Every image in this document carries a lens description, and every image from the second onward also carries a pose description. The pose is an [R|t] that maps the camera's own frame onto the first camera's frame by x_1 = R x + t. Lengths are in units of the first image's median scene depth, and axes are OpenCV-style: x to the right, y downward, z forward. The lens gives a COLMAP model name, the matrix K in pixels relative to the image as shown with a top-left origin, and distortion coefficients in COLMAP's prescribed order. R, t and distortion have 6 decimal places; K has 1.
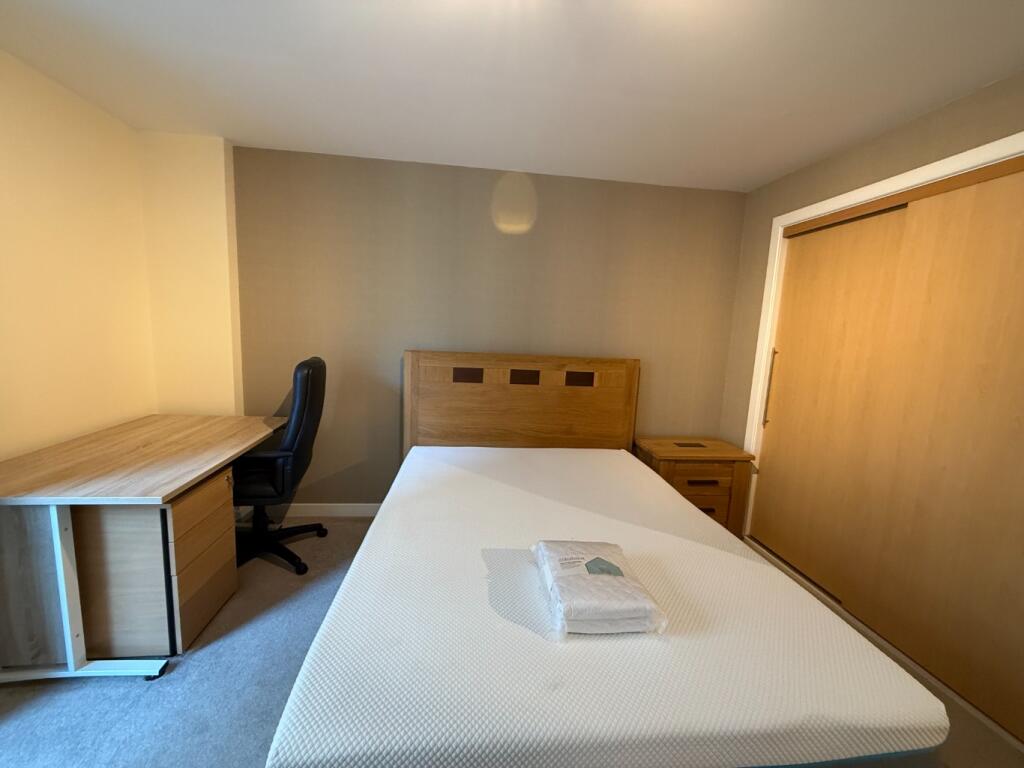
lens RADIAL K [[408.8, 0, 507.1], [0, 408.8, 383.5], [0, 0, 1]] dist [-0.000796, -0.000139]
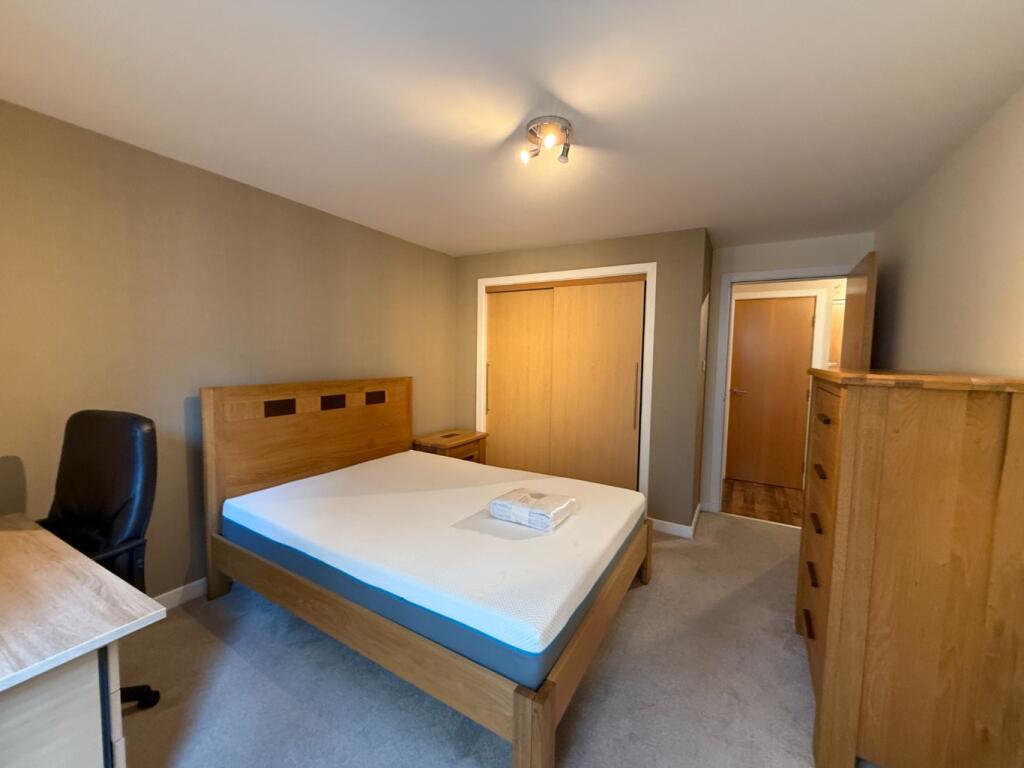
lens RADIAL K [[408.8, 0, 507.1], [0, 408.8, 383.5], [0, 0, 1]] dist [-0.000796, -0.000139]
pose [[0.595290, -0.094344, 0.797953, -0.530659], [0.122061, 0.992176, 0.026248, -0.036906], [-0.794186, 0.081773, 0.602148, 0.010301]]
